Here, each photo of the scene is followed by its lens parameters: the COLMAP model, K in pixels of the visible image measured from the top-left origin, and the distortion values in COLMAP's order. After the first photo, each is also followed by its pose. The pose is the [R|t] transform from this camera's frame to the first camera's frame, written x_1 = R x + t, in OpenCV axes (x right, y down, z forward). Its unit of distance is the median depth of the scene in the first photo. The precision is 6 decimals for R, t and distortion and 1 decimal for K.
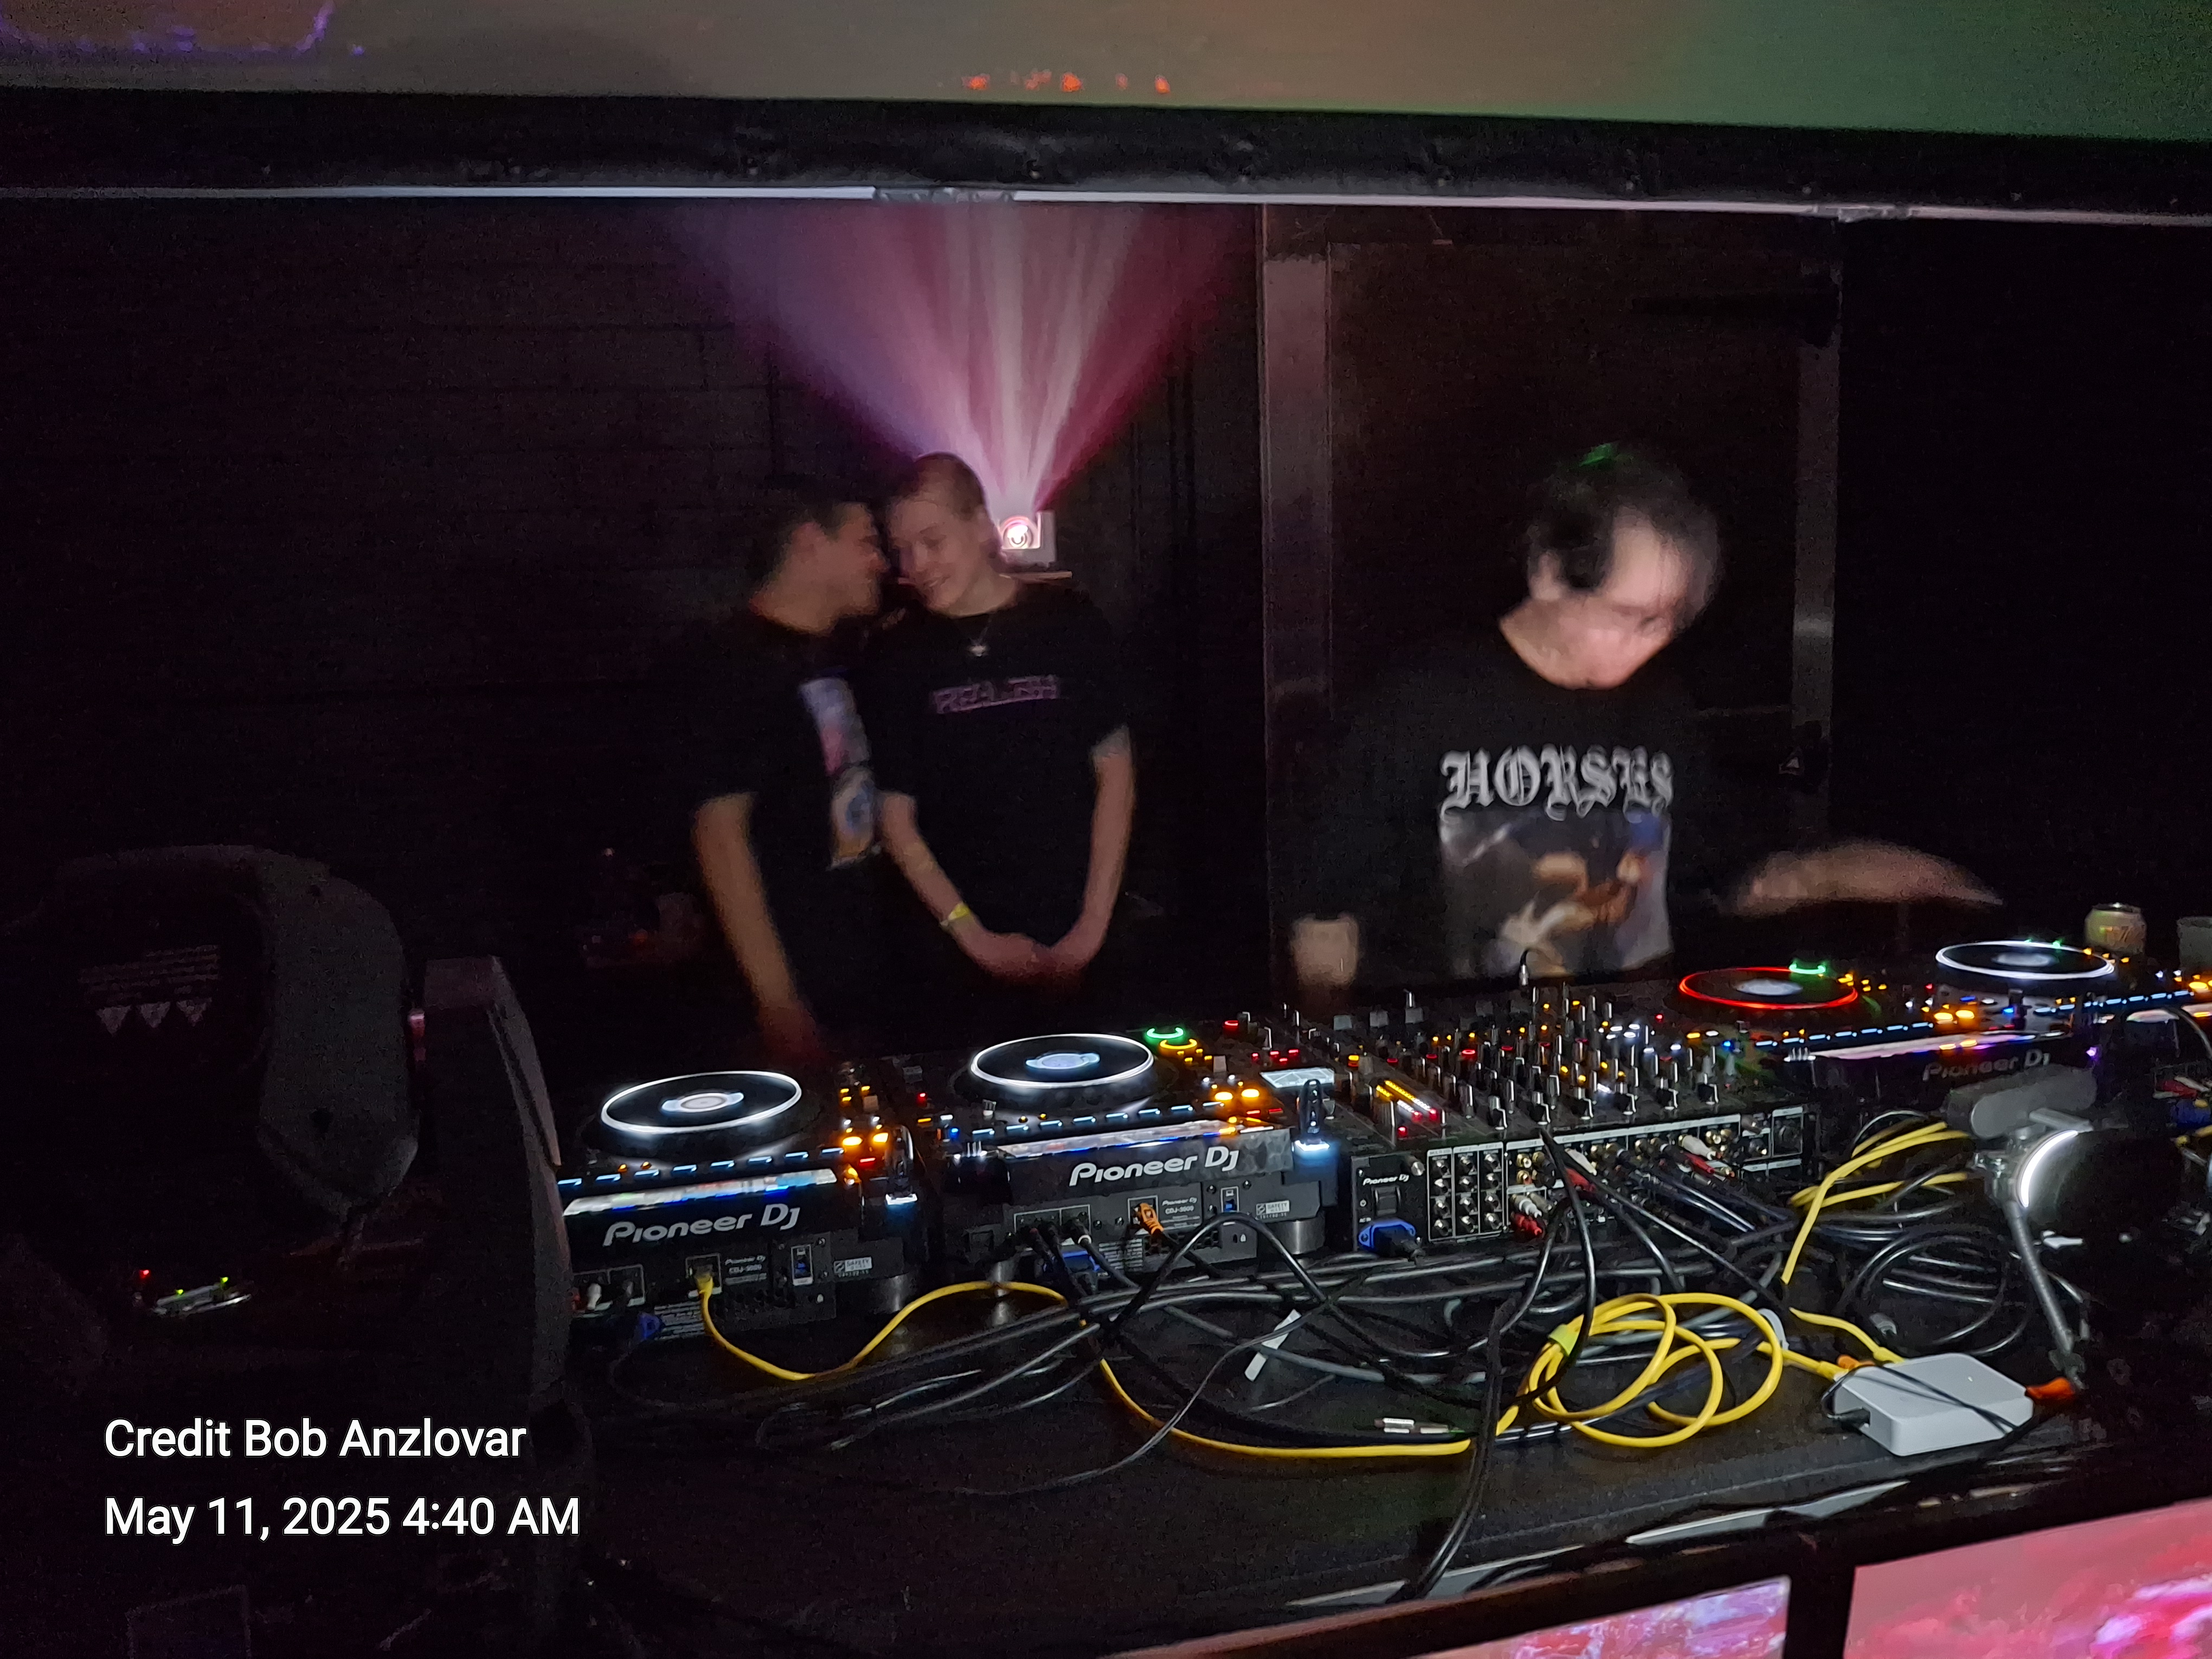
lens RADIAL K [[1632.4, 0, 1108.5], [0, 1632.4, 838.1], [0, 0, 1]] dist [0.082502, -0.204733]
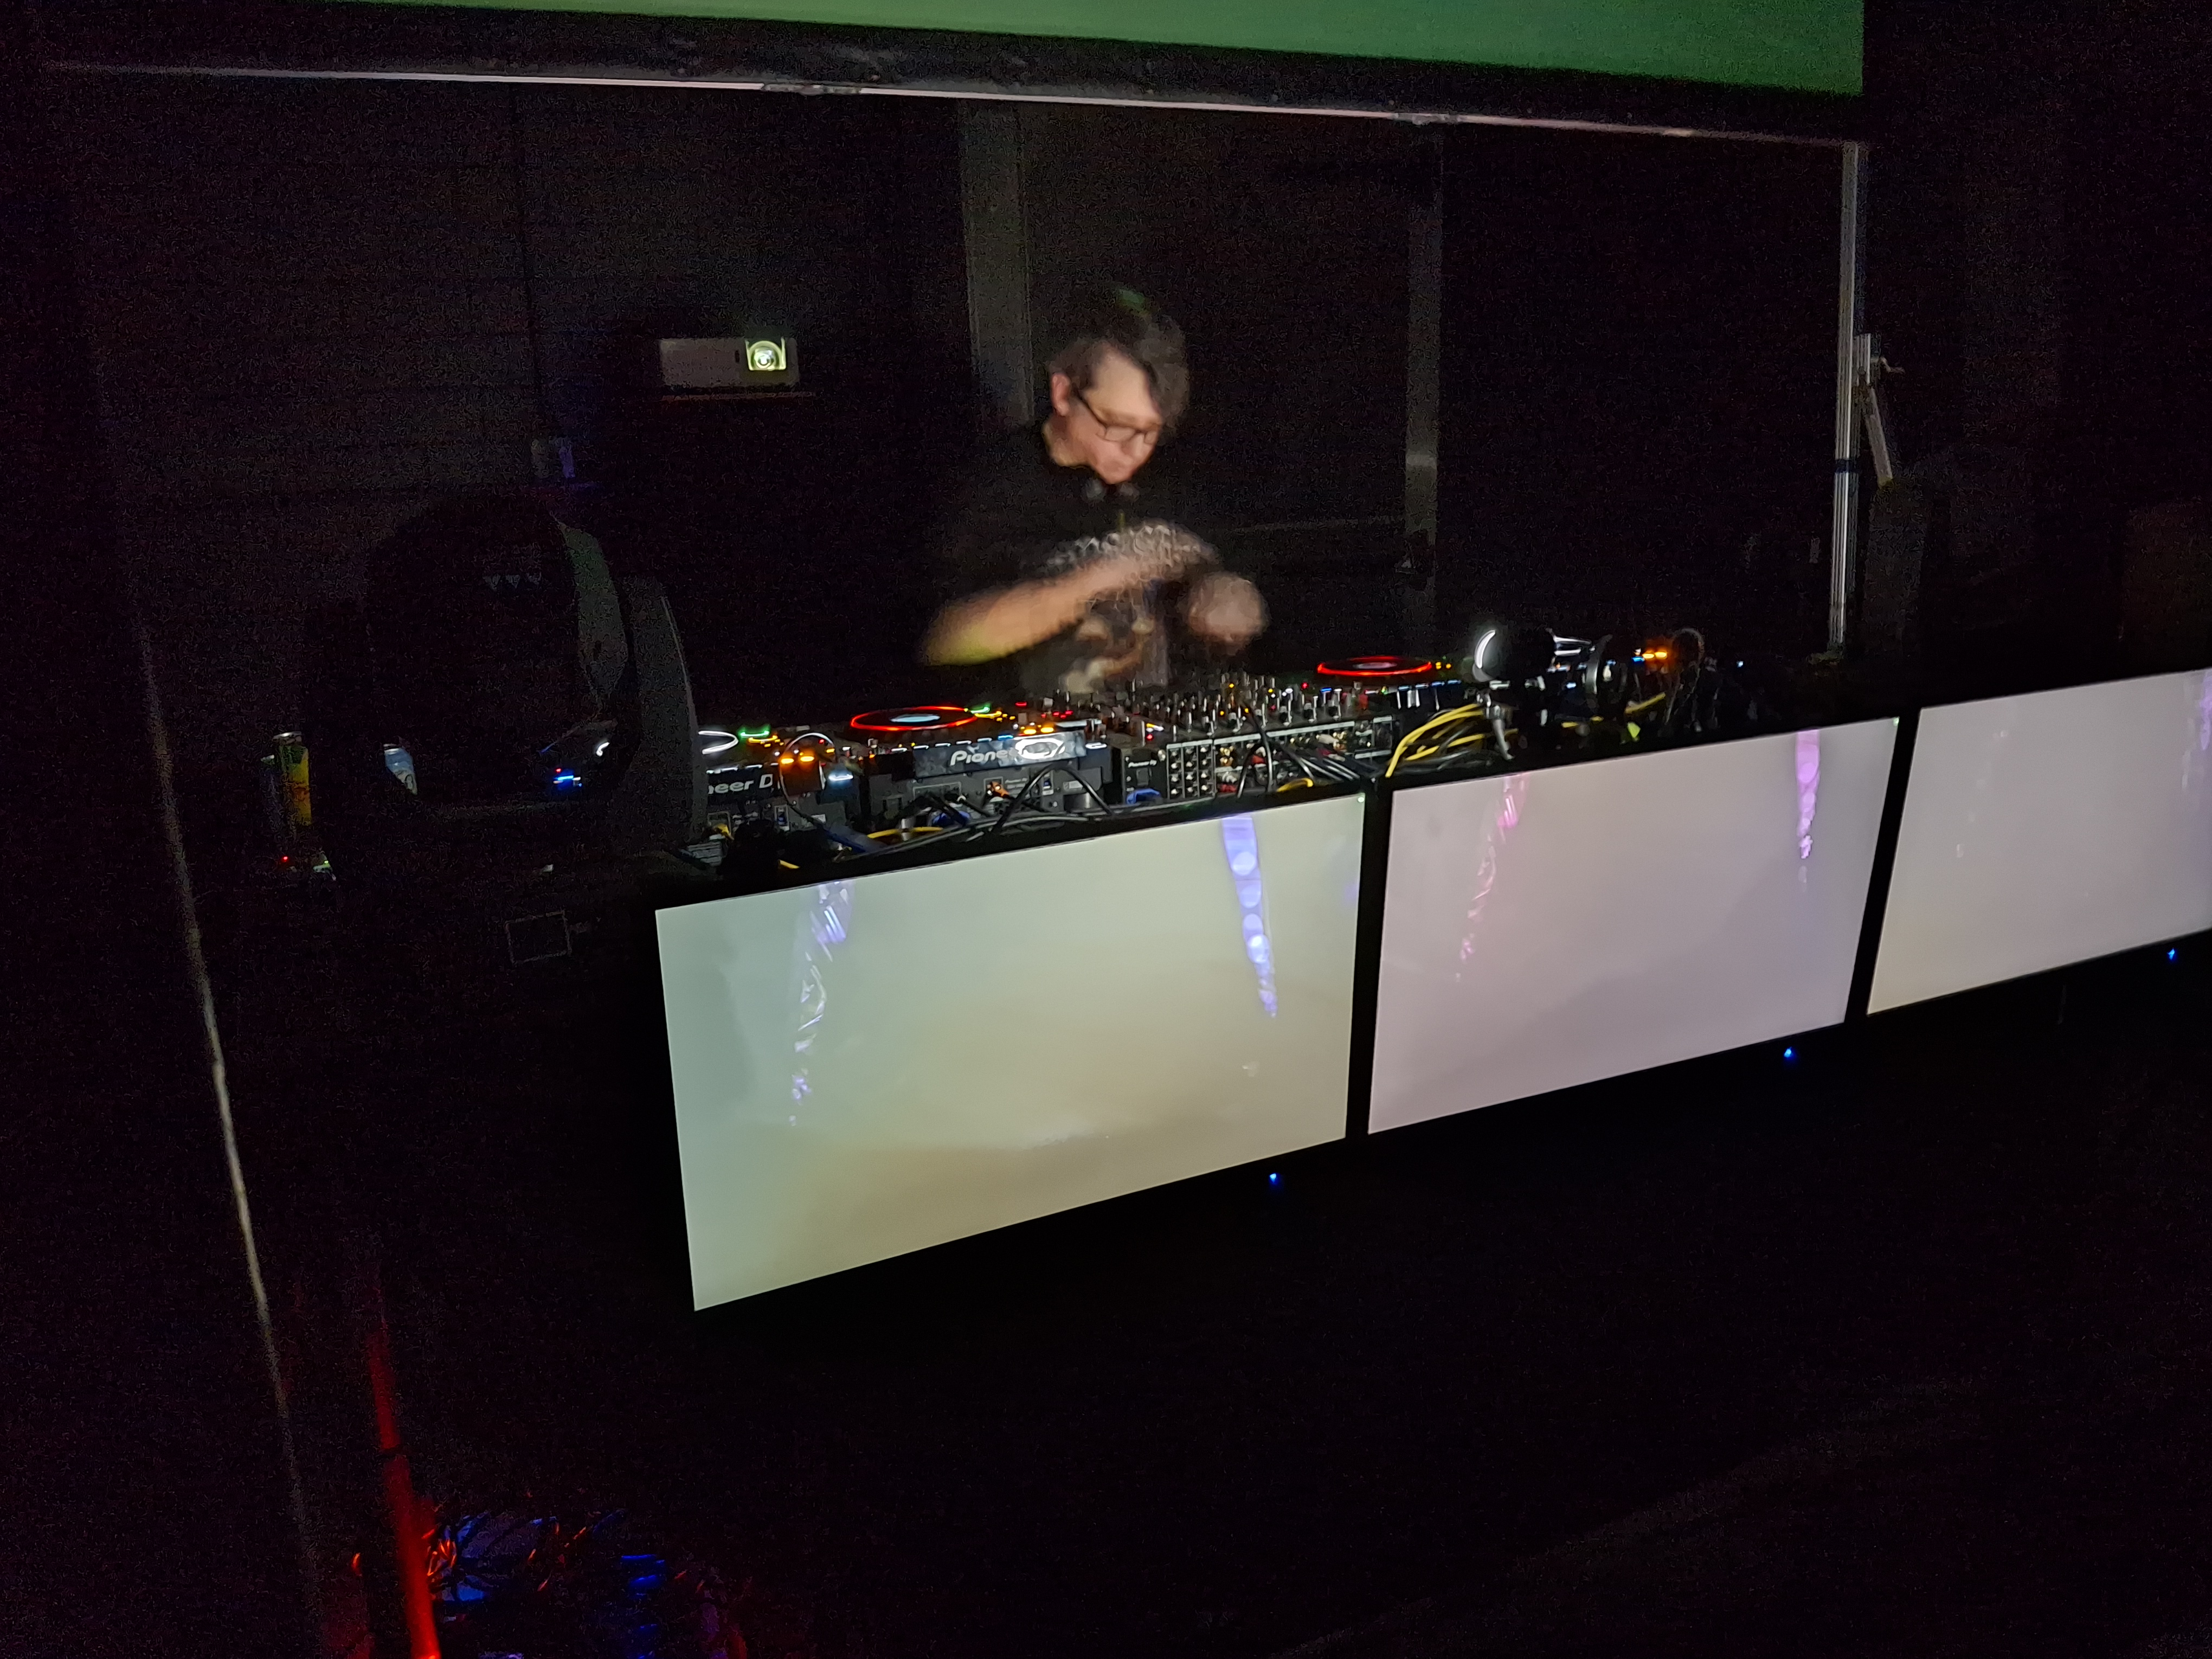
lens RADIAL K [[1650.8, 0, 1077.5], [0, 1650.8, 877.6], [0, 0, 1]] dist [0.090538, -0.223380]
pose [[0.979161, -0.050870, 0.196612, -0.201774], [0.030419, 0.993936, 0.105670, 0.142688], [-0.200795, -0.097487, 0.974771, -0.525970]]
